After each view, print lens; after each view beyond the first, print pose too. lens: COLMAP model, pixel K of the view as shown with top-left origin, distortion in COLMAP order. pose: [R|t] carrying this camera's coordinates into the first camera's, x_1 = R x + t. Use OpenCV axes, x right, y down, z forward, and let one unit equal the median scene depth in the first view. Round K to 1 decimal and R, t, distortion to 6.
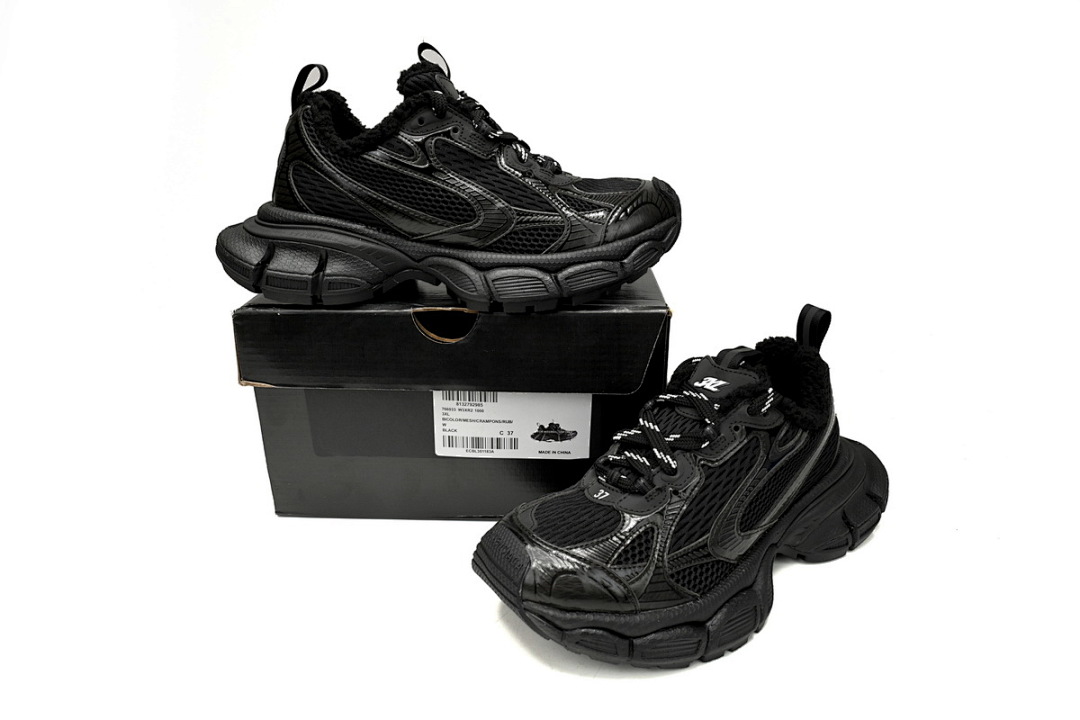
lens RADIAL K [[723.1, 0, 540.0], [0, 723.1, 360.0], [0, 0, 1]] dist [0.001401, 0.000322]
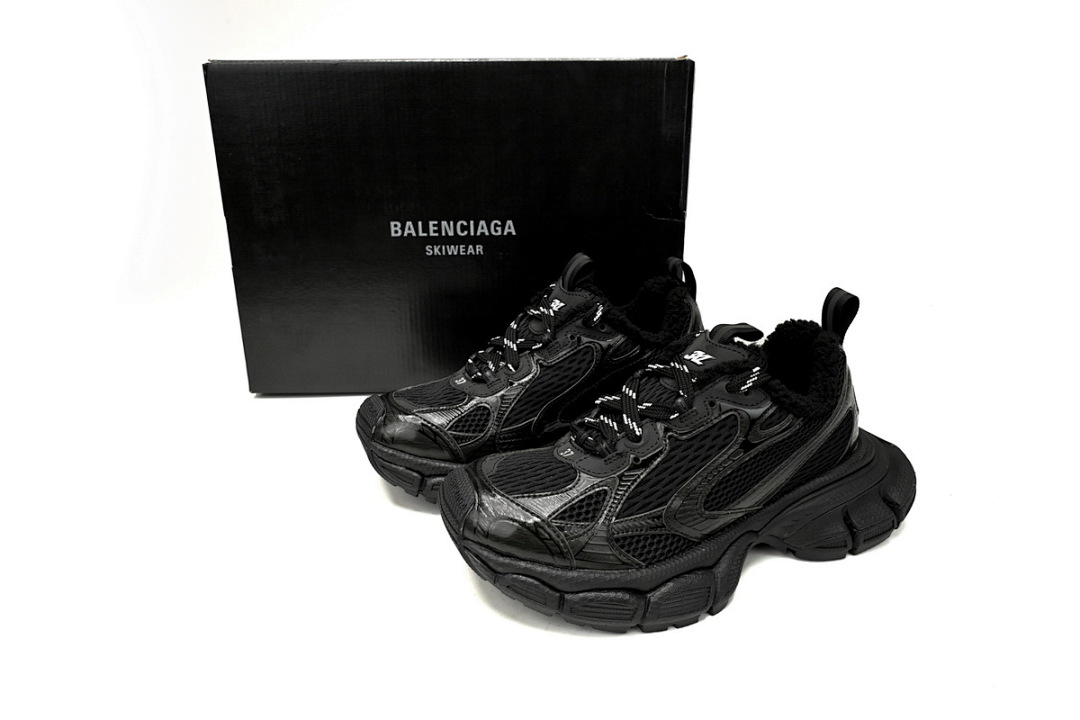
lens RADIAL K [[723.1, 0, 540.0], [0, 723.1, 360.0], [0, 0, 1]] dist [0.001401, 0.000322]
pose [[0.969198, 0.099543, -0.225268, 0.262904], [-0.095508, 0.995013, 0.028765, 0.030562], [0.227008, -0.006365, 0.973872, 0.005190]]
